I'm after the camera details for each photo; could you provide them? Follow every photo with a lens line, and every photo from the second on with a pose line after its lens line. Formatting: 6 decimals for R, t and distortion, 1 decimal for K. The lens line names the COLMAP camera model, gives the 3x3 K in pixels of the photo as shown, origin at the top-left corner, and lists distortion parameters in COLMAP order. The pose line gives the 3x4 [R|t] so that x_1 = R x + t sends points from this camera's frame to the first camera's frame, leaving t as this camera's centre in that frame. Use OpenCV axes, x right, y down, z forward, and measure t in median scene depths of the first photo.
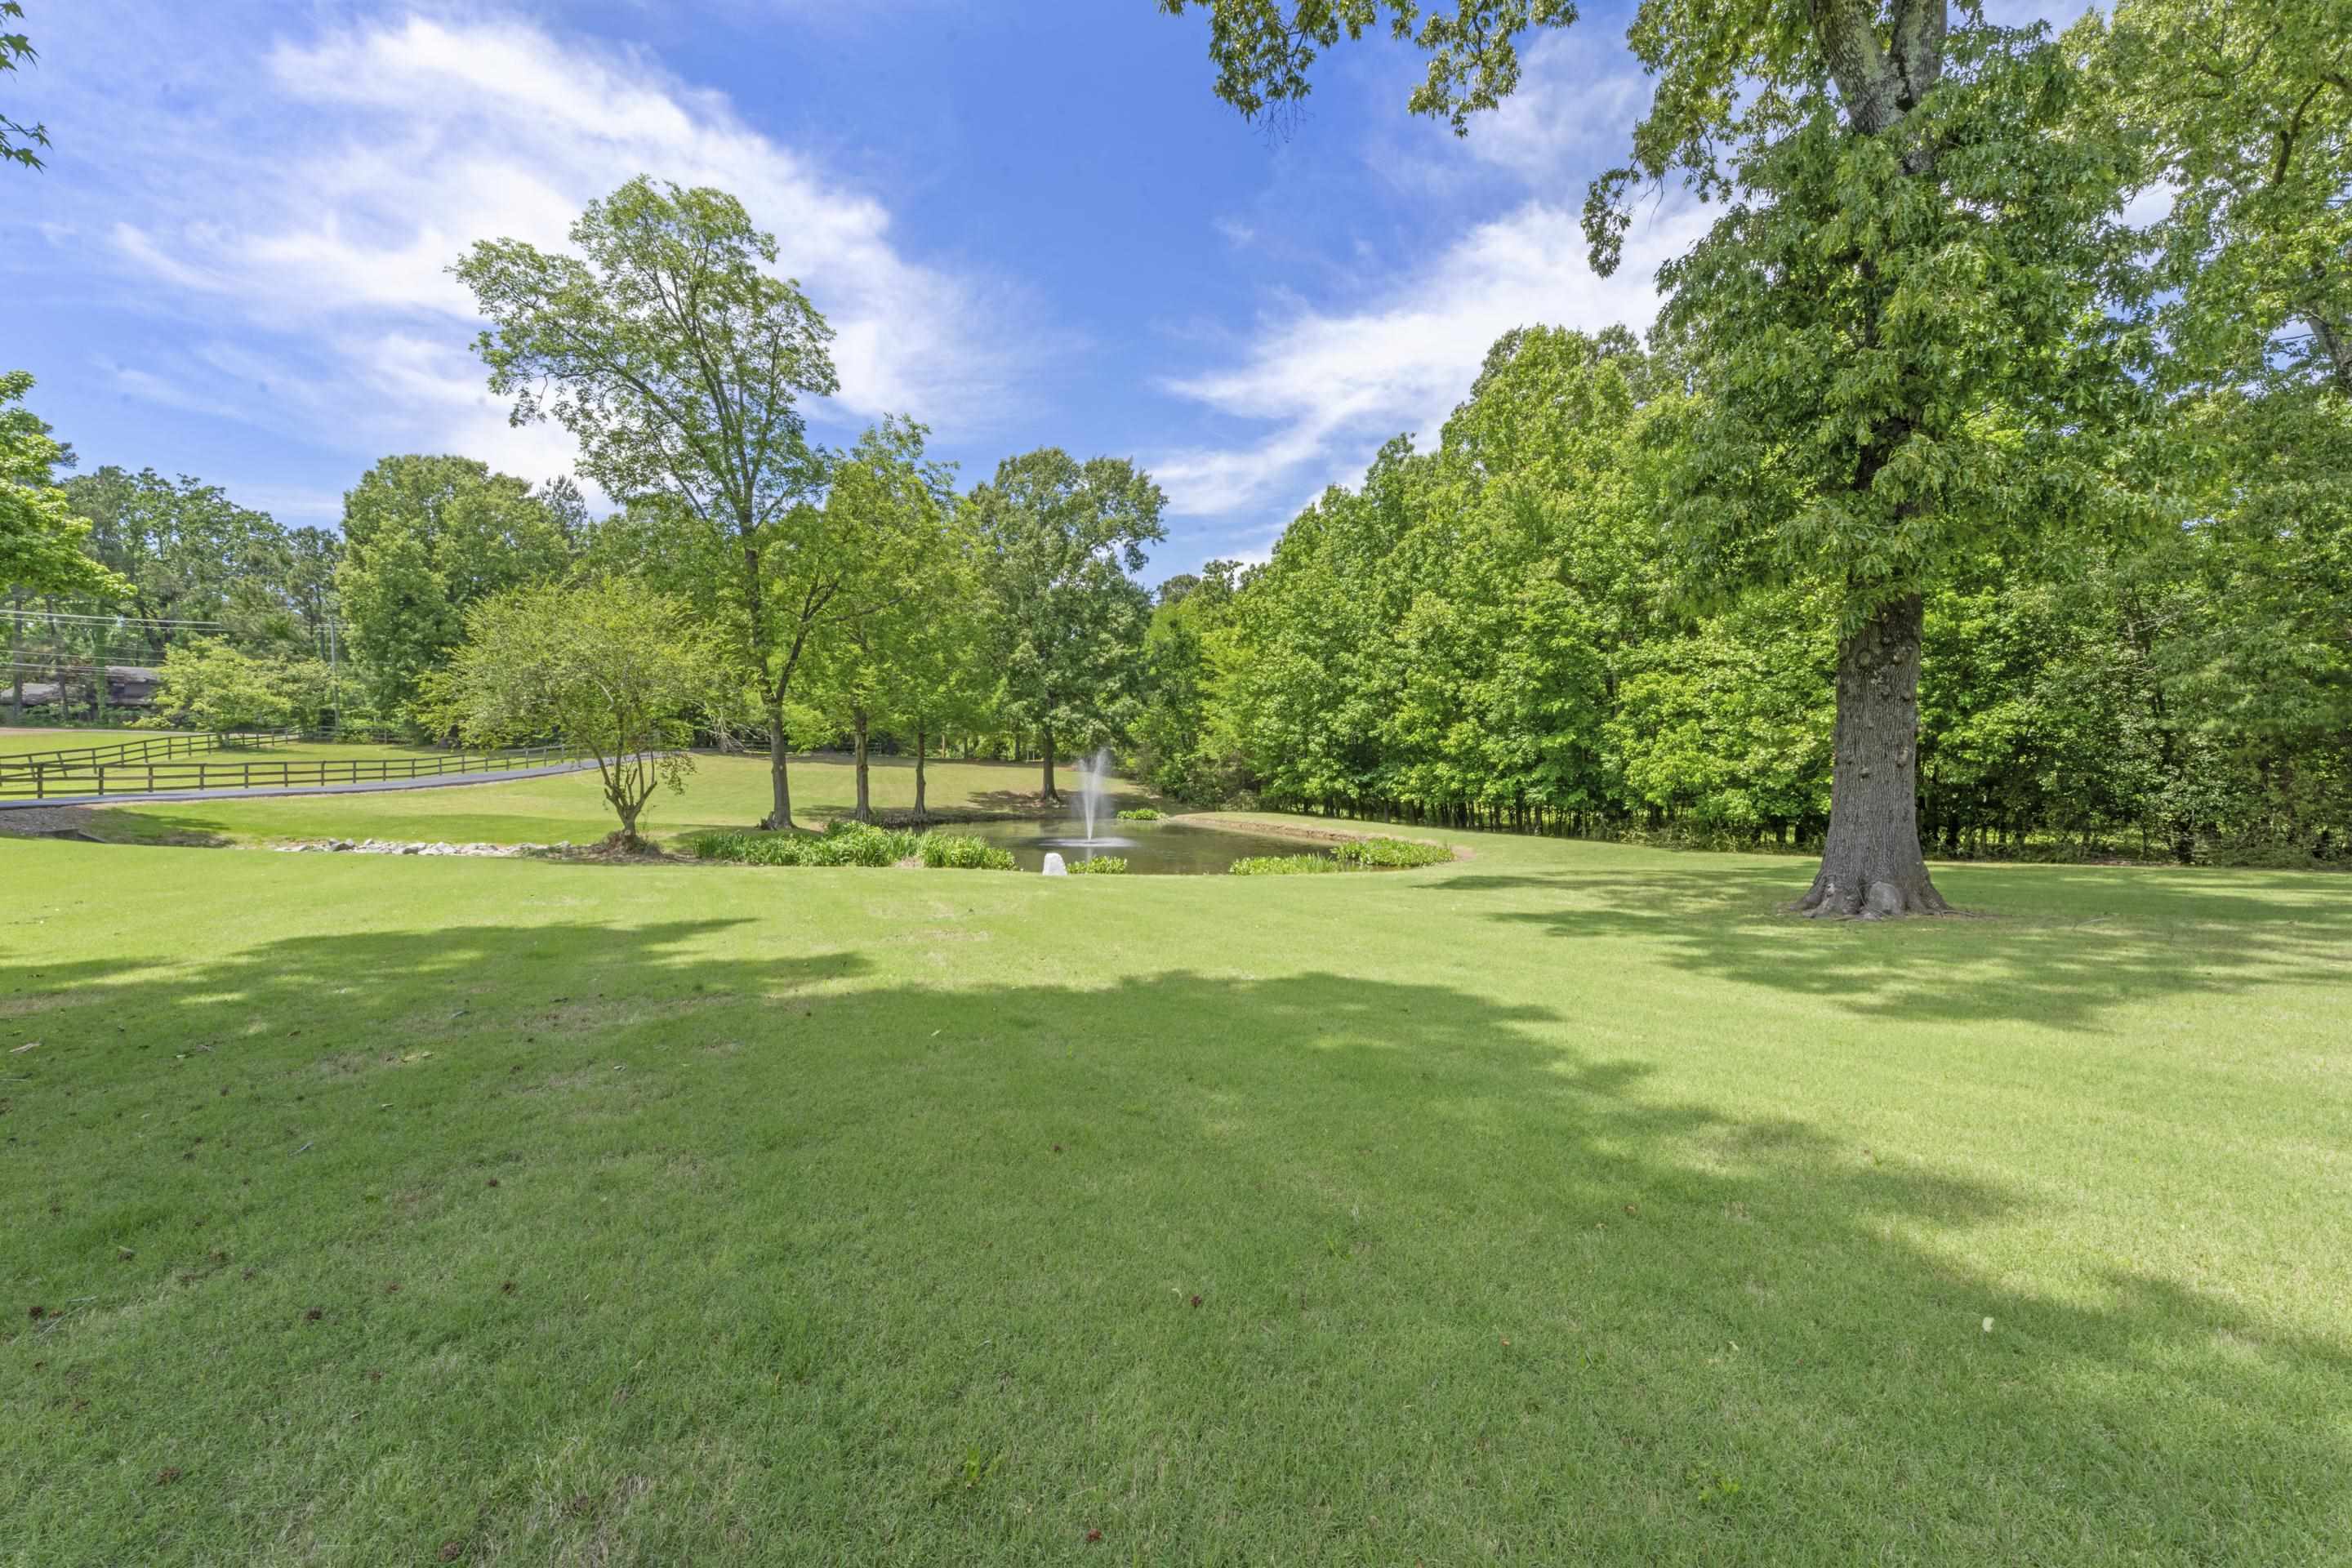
lens RADIAL K [[969.7, 0, 1183.4], [0, 969.7, 784.9], [0, 0, 1]] dist [0.011941, 0.001959]
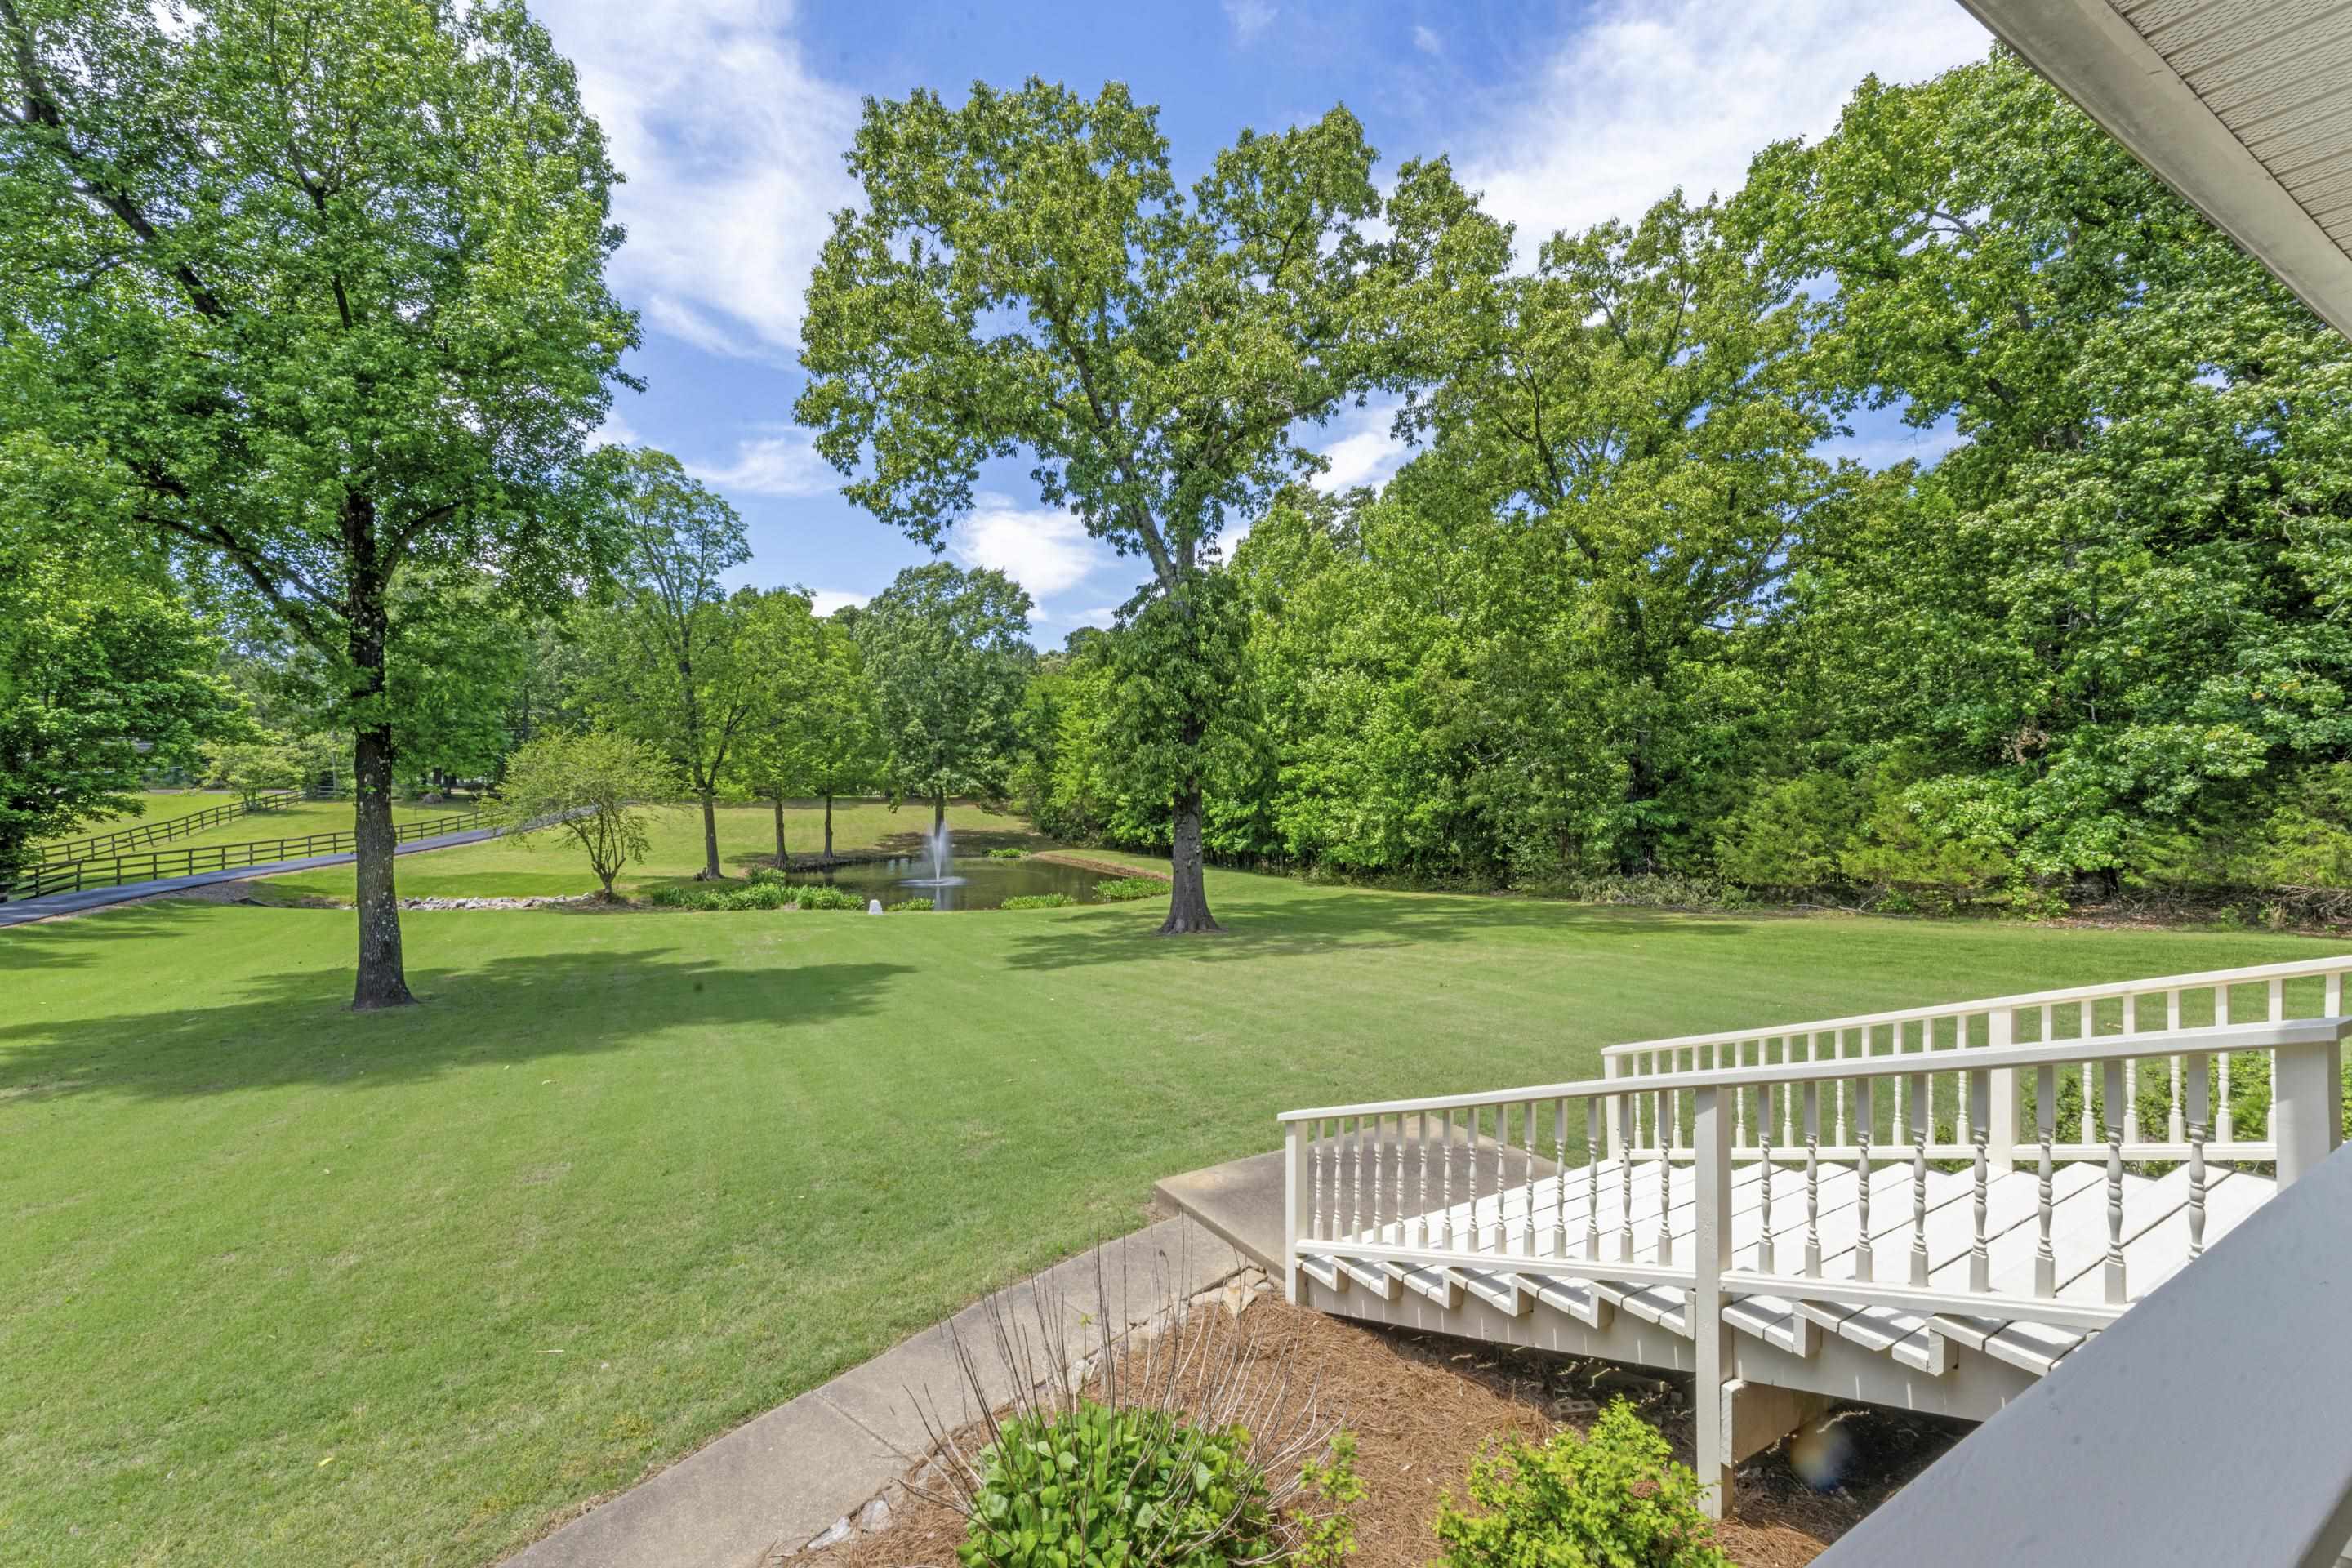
lens RADIAL K [[969.7, 0, 1175.1], [0, 969.7, 782.7], [0, 0, 1]] dist [0.011941, 0.001959]
pose [[0.999296, -0.019283, 0.032185, 0.167188], [0.019735, 0.999710, -0.013801, -0.048837], [-0.031910, 0.014426, 0.999387, -0.338789]]
